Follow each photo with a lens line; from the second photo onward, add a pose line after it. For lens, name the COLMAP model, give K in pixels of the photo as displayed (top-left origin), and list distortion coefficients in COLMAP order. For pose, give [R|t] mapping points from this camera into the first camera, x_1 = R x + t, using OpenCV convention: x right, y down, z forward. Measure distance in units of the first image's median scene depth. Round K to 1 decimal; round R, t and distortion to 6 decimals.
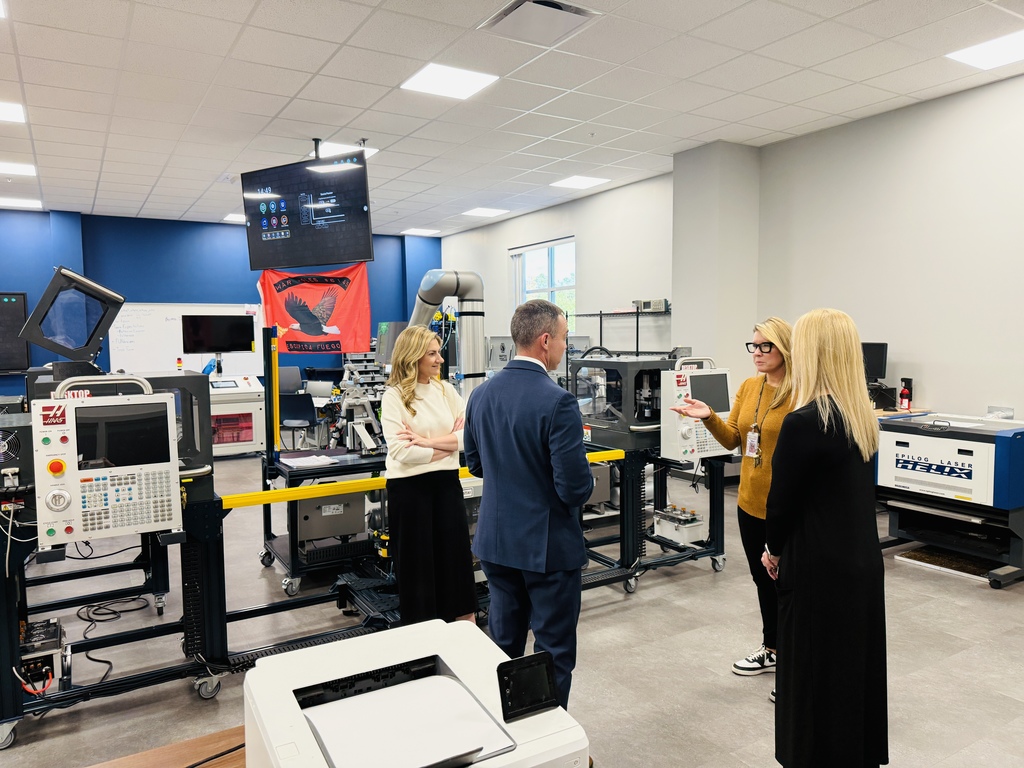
lens RADIAL K [[746.9, 0, 512.0], [0, 746.9, 384.0], [0, 0, 1]] dist [-0.004776, -0.003738]
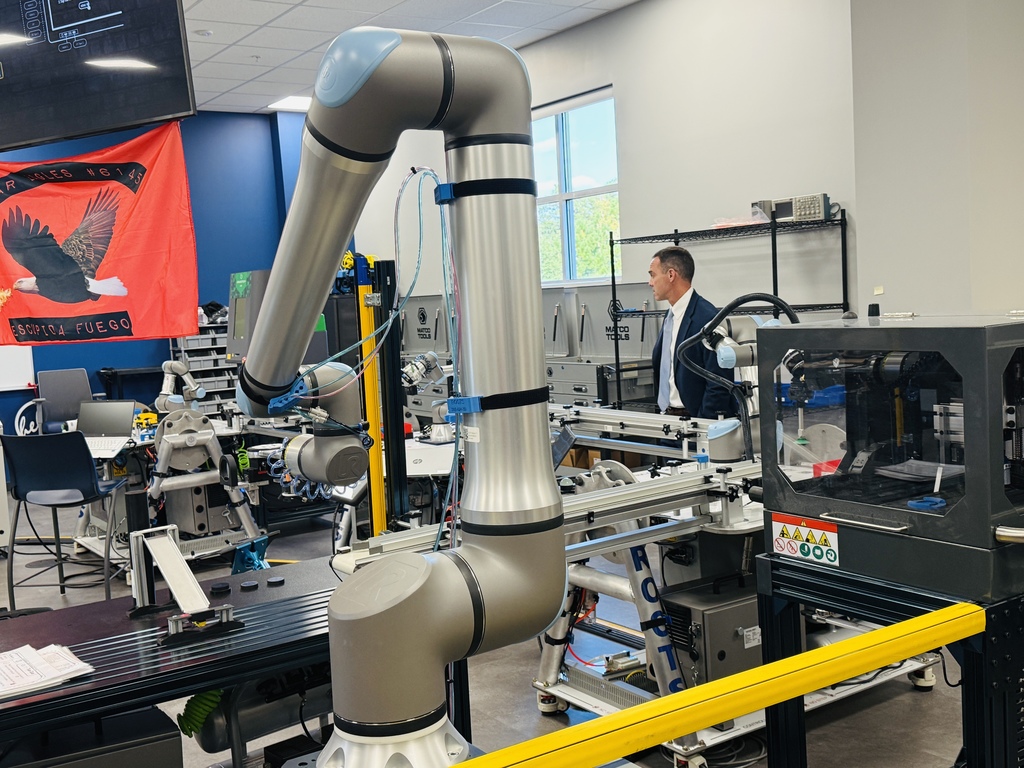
lens RADIAL K [[1140.6, 0, 512.0], [0, 1140.6, 384.0], [0, 0, 1]] dist [-0.012336, -0.034943]
pose [[0.997675, -0.050322, 0.045966, -0.036459], [0.049758, 0.998672, 0.013338, -0.011896], [-0.046576, -0.011020, 0.998854, 0.281953]]
